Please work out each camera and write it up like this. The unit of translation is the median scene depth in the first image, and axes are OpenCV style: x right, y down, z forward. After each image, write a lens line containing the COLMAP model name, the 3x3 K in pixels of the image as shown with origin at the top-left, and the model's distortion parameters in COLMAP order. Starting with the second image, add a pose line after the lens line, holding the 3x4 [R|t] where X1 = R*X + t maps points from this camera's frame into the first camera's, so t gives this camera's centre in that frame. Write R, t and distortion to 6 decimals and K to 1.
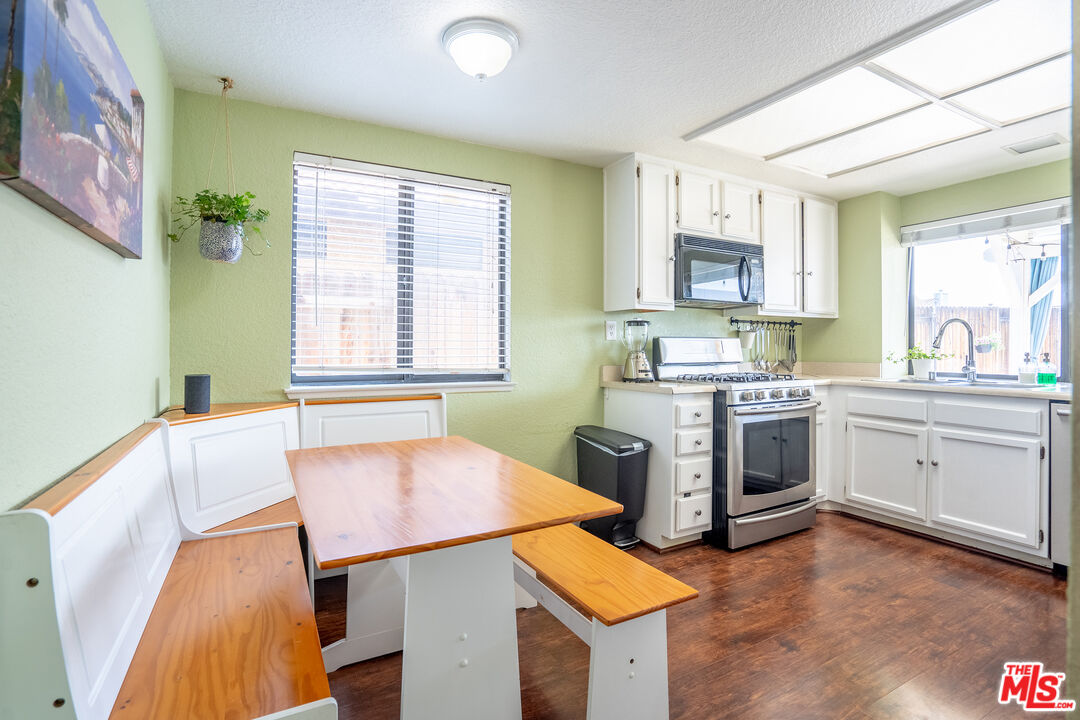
lens RADIAL K [[515.2, 0, 539.9], [0, 515.2, 352.7], [0, 0, 1]] dist [-0.062418, 0.020656]
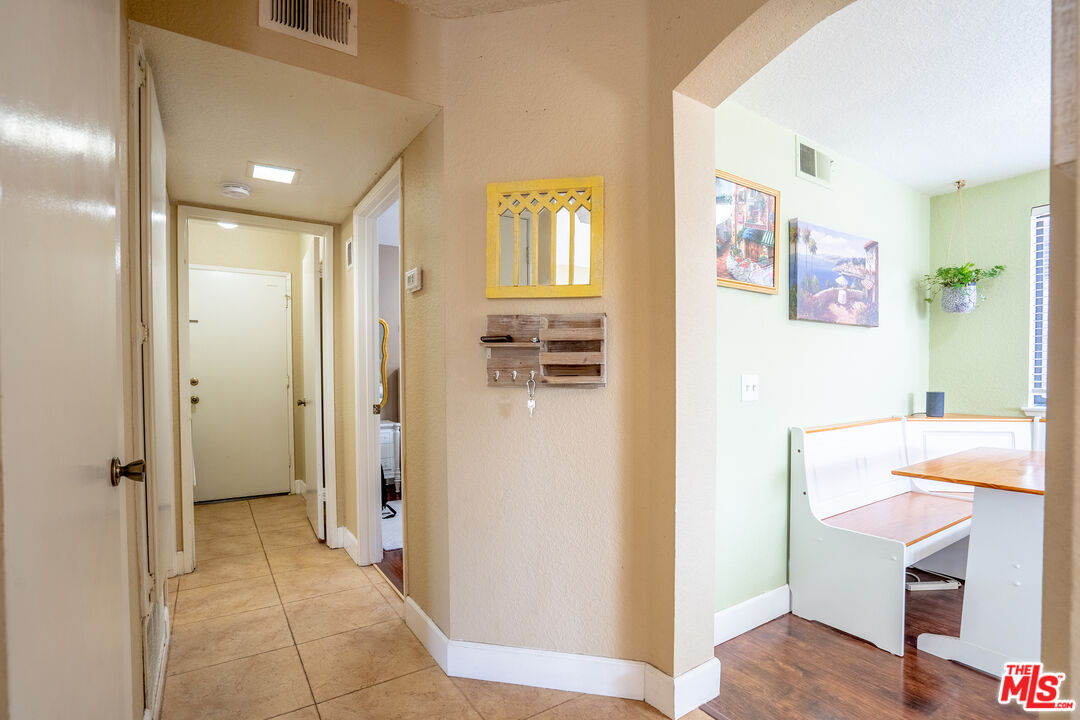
lens RADIAL K [[513.0, 0, 539.1], [0, 513.0, 373.4], [0, 0, 1]] dist [-0.054757, 0.020999]
pose [[0.091572, -0.007915, -0.995767, 0.713048], [-0.005009, 0.999952, -0.008409, 0.007237], [0.995786, 0.005758, 0.091528, -0.328589]]
